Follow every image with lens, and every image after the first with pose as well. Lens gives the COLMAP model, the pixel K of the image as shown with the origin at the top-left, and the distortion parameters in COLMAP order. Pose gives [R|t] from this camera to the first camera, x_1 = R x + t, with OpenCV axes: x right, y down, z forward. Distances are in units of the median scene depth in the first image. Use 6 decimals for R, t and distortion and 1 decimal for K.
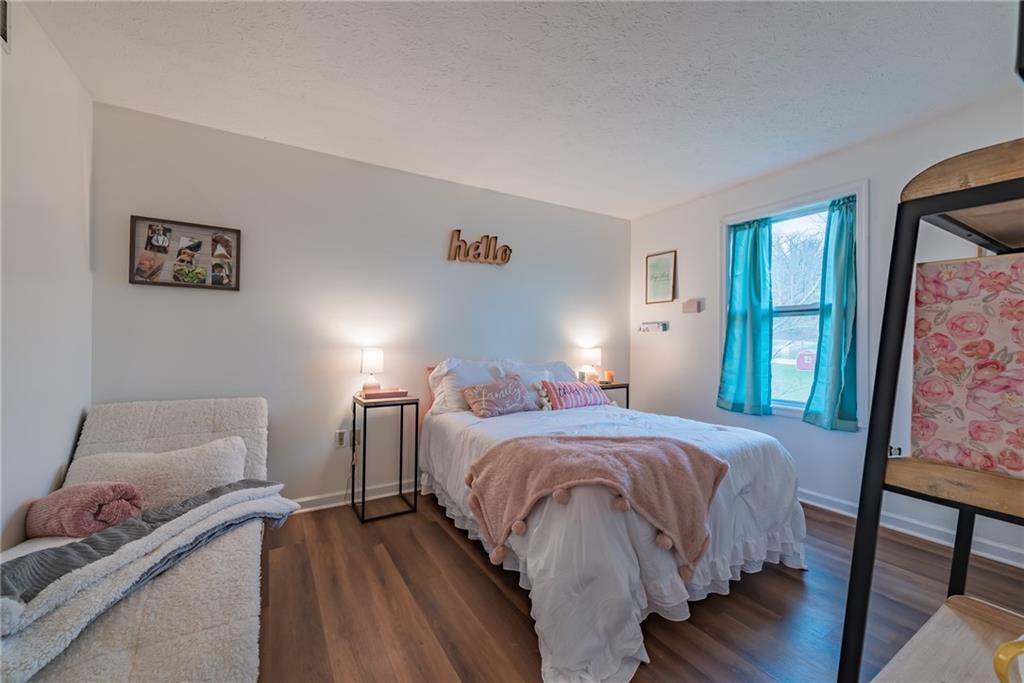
lens RADIAL K [[411.1, 0, 513.1], [0, 411.1, 340.7], [0, 0, 1]] dist [0.016165, -0.003151]
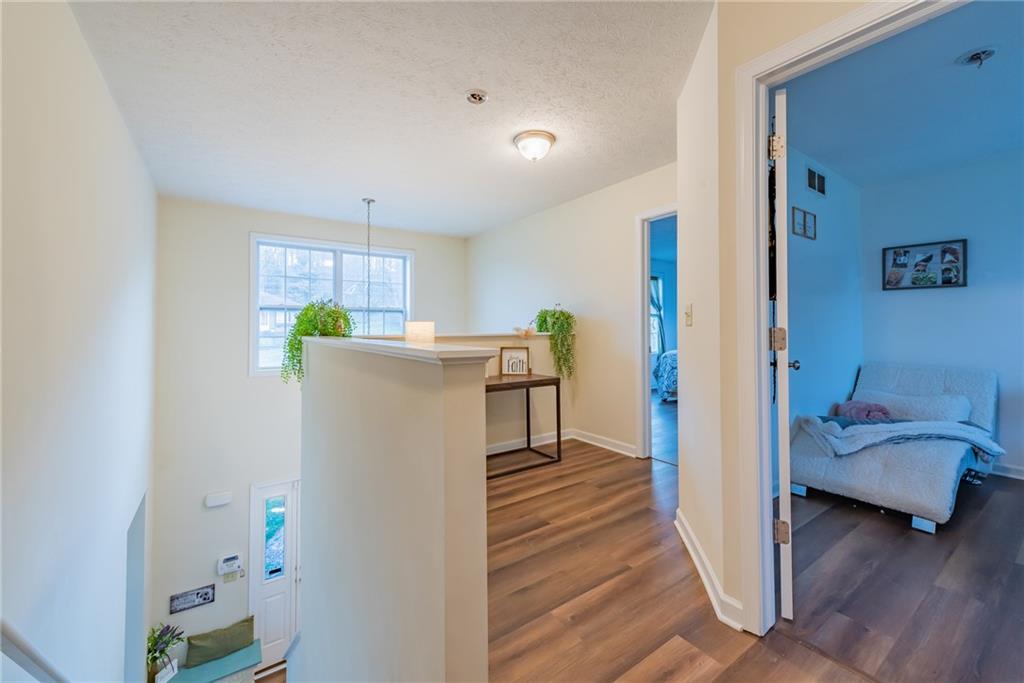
lens RADIAL K [[411.1, 0, 514.6], [0, 411.1, 319.7], [0, 0, 1]] dist [0.016165, -0.003151]
pose [[0.081785, -0.024675, -0.996345, 0.523625], [0.007767, 0.999679, -0.024120, 0.002465], [0.996620, -0.005766, 0.081950, -0.515662]]
